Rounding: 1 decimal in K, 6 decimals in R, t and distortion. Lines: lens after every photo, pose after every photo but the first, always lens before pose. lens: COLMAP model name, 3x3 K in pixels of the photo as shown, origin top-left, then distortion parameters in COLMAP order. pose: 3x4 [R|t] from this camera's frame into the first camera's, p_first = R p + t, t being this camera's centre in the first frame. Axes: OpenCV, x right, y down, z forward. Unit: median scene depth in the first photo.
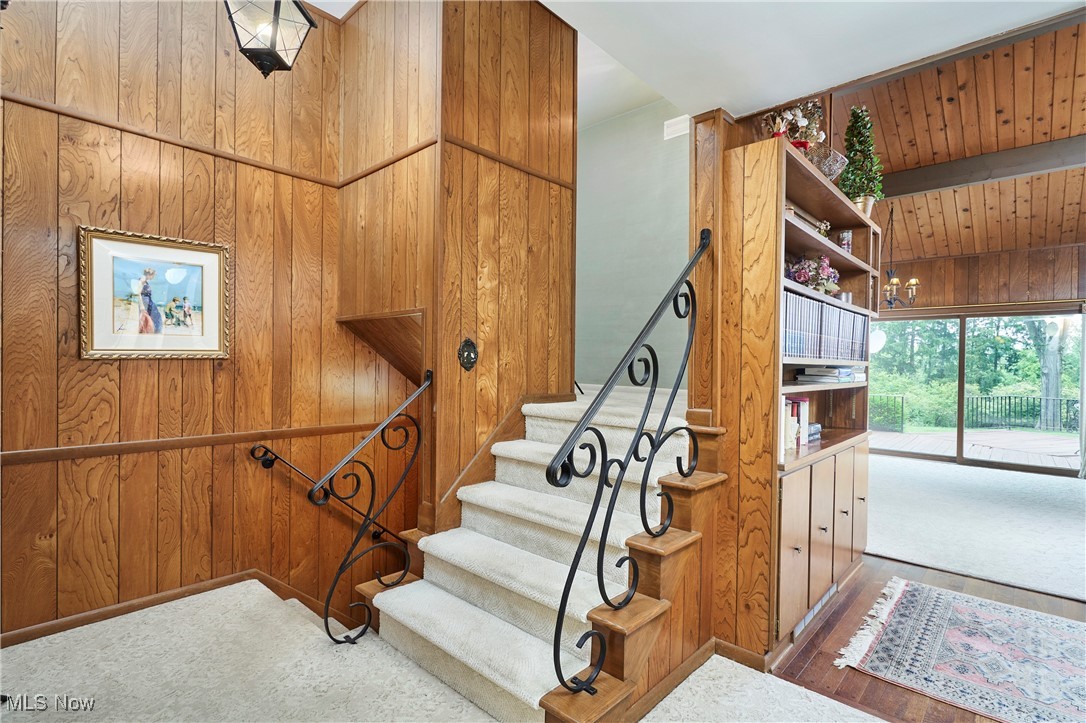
lens RADIAL K [[527.4, 0, 544.9], [0, 527.4, 366.1], [0, 0, 1]] dist [0.000662, 0.000377]
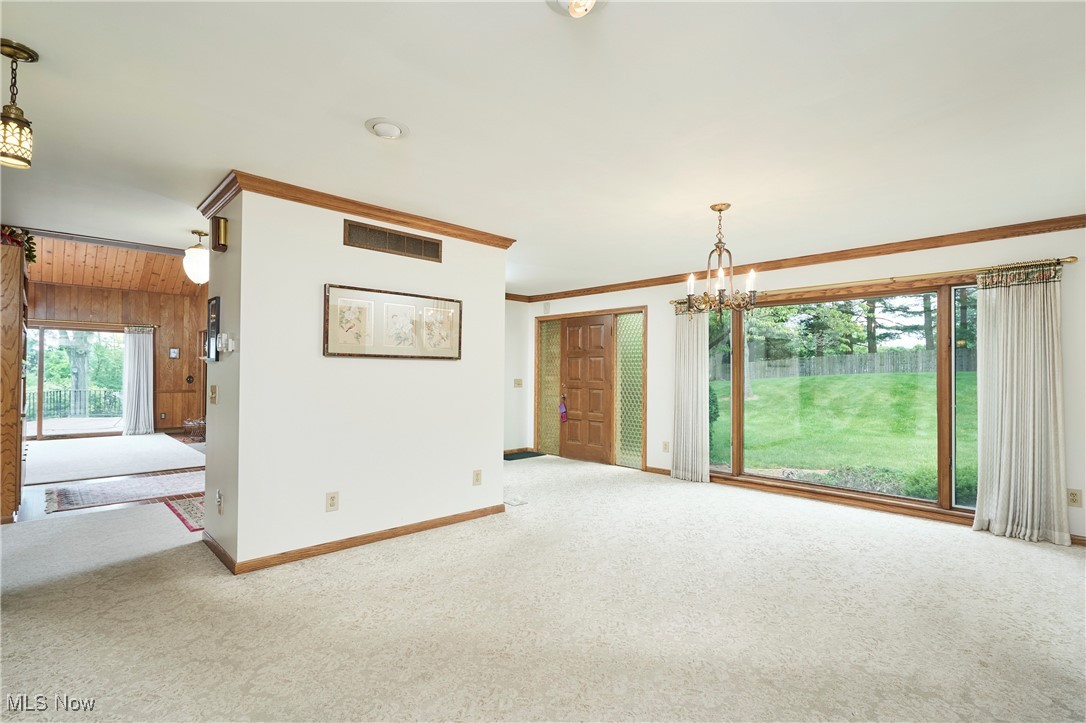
lens RADIAL K [[505.1, 0, 545.3], [0, 505.1, 366.8], [0, 0, 1]] dist [0.000888, 0.000397]
pose [[0.045621, -0.001524, 0.998958, -0.452522], [0.002973, 0.999995, 0.001390, 0.005290], [-0.998954, 0.002906, 0.045625, -0.344857]]
